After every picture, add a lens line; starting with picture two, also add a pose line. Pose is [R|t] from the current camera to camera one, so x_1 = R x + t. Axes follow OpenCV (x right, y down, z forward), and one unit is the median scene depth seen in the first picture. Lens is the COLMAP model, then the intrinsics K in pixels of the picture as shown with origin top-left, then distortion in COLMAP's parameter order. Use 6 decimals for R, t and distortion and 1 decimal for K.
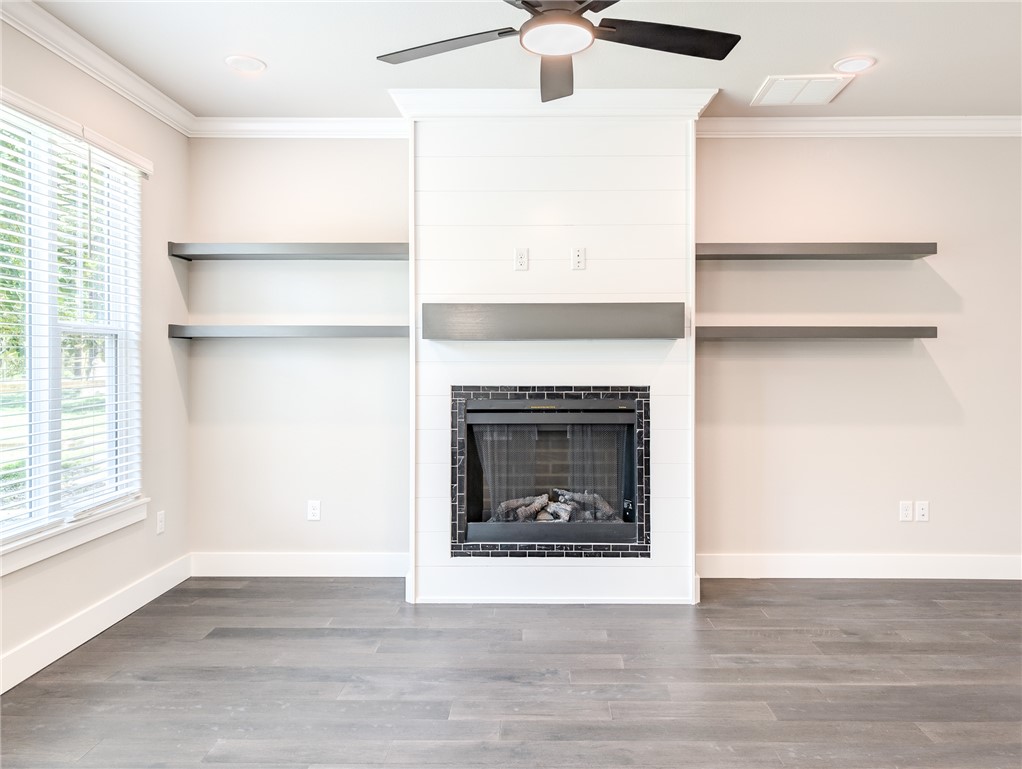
lens RADIAL K [[773.7, 0, 511.0], [0, 773.7, 384.5], [0, 0, 1]] dist [-0.002658, -0.001889]
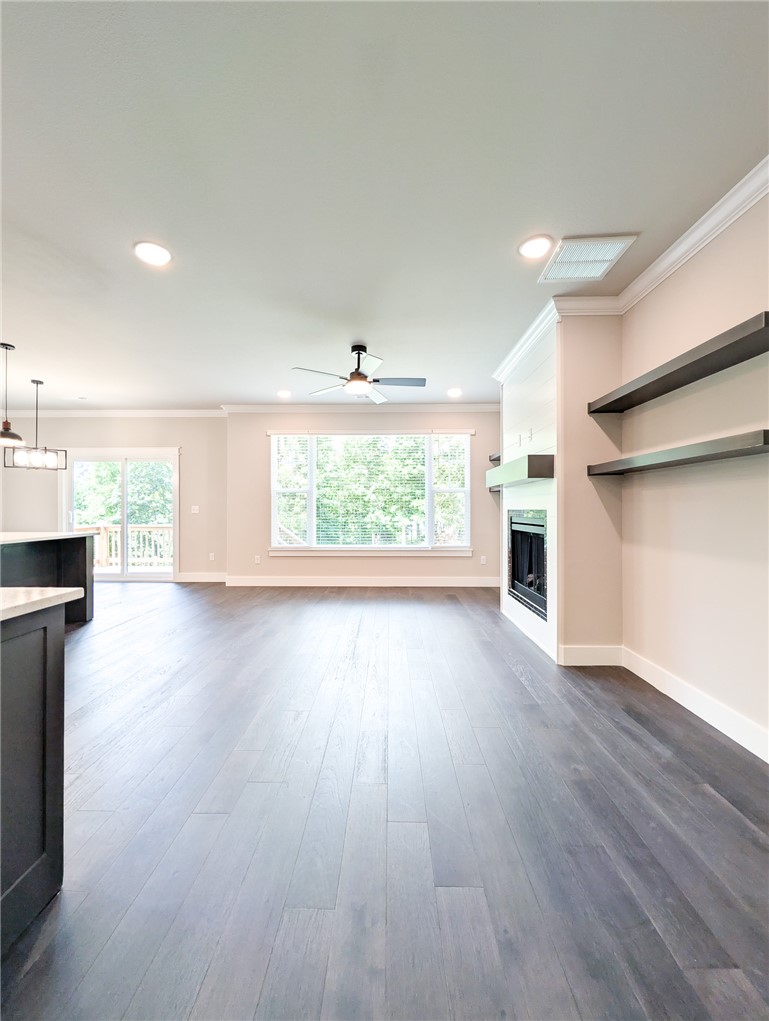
lens RADIAL K [[406.5, 0, 383.4], [0, 406.5, 514.3], [0, 0, 1]] dist [0.000922, 0.000074]
pose [[-0.017566, 0.007650, -0.999816, 0.963942], [-0.032530, 0.999437, 0.008219, 0.014582], [0.999316, 0.032668, -0.017307, 0.674051]]
